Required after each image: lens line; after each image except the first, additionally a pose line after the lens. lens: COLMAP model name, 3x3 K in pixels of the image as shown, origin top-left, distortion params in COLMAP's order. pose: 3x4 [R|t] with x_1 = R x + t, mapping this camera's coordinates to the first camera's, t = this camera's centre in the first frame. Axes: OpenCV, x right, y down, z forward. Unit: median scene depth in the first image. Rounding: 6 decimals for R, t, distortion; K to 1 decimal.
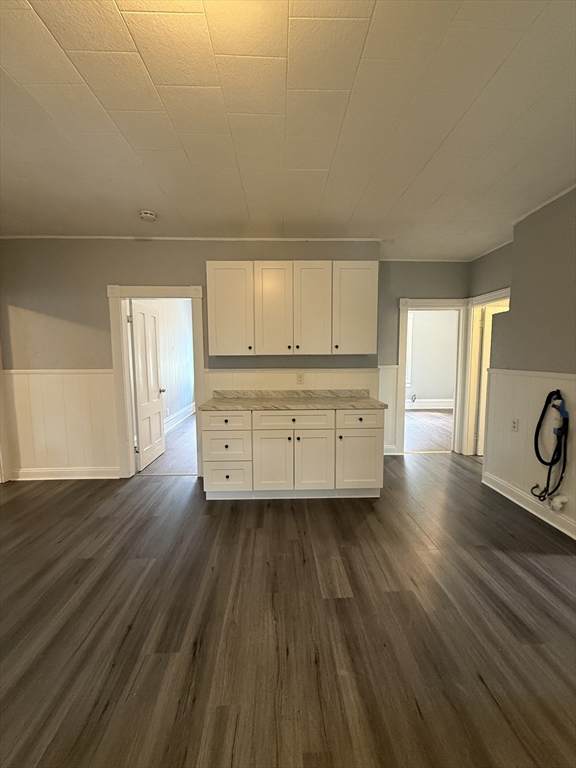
lens RADIAL K [[306.8, 0, 283.9], [0, 306.8, 382.7], [0, 0, 1]] dist [-0.009023, 0.000052]
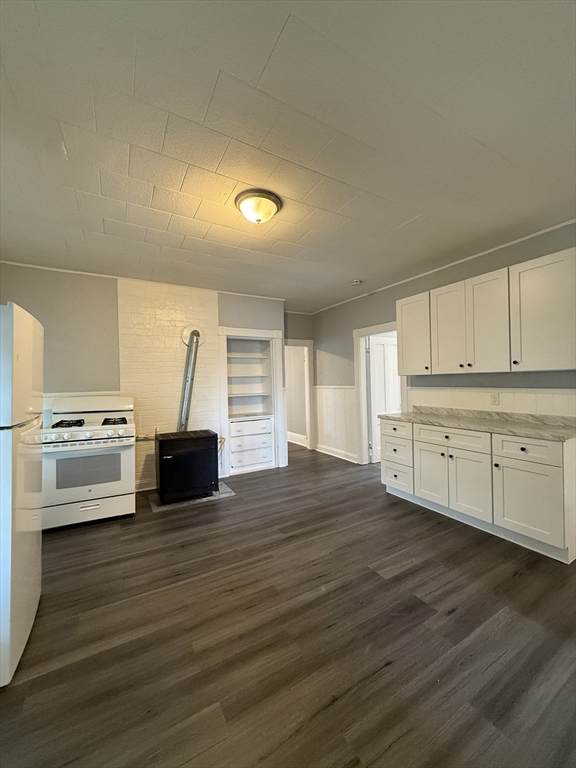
lens RADIAL K [[306.8, 0, 283.9], [0, 306.8, 382.7], [0, 0, 1]] dist [-0.009023, 0.000052]
pose [[0.452334, 0.000072, -0.891849, 0.676956], [-0.056049, 0.998026, -0.028346, -0.000252], [0.890086, 0.062809, 0.451445, 0.041472]]
